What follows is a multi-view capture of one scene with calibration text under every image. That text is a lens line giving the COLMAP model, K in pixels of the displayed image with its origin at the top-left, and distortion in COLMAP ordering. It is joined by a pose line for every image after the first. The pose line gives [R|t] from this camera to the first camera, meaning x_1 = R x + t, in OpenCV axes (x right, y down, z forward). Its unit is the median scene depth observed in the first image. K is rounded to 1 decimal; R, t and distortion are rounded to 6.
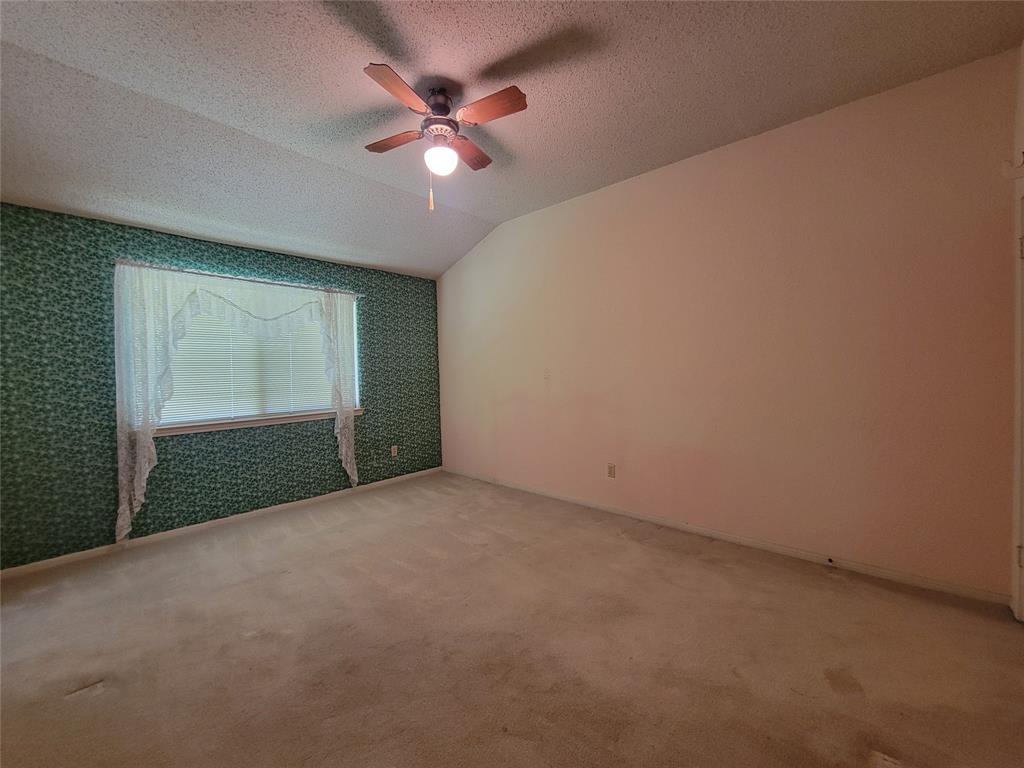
lens RADIAL K [[410.7, 0, 511.4], [0, 410.7, 383.2], [0, 0, 1]] dist [-0.001090, -0.000822]
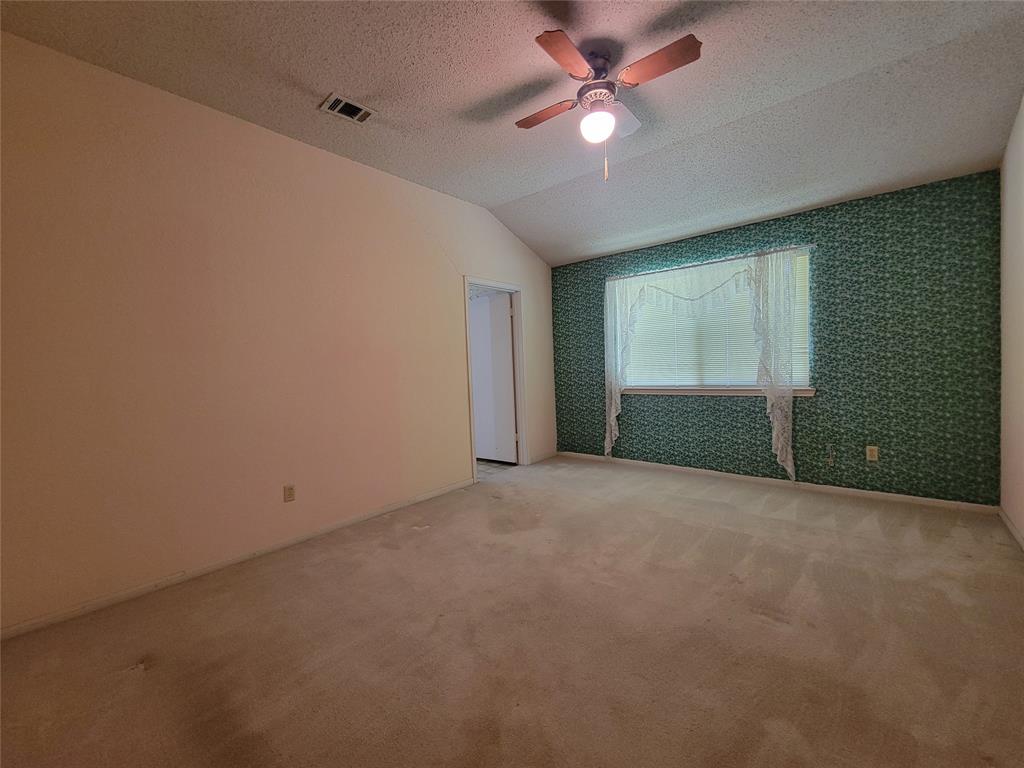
lens RADIAL K [[410.7, 0, 511.4], [0, 410.7, 383.2], [0, 0, 1]] dist [-0.001090, -0.000822]
pose [[0.028197, 0.063310, -0.997596, 0.493660], [0.002954, 0.997983, 0.063418, -0.001485], [0.999598, -0.004735, 0.027953, 0.460837]]
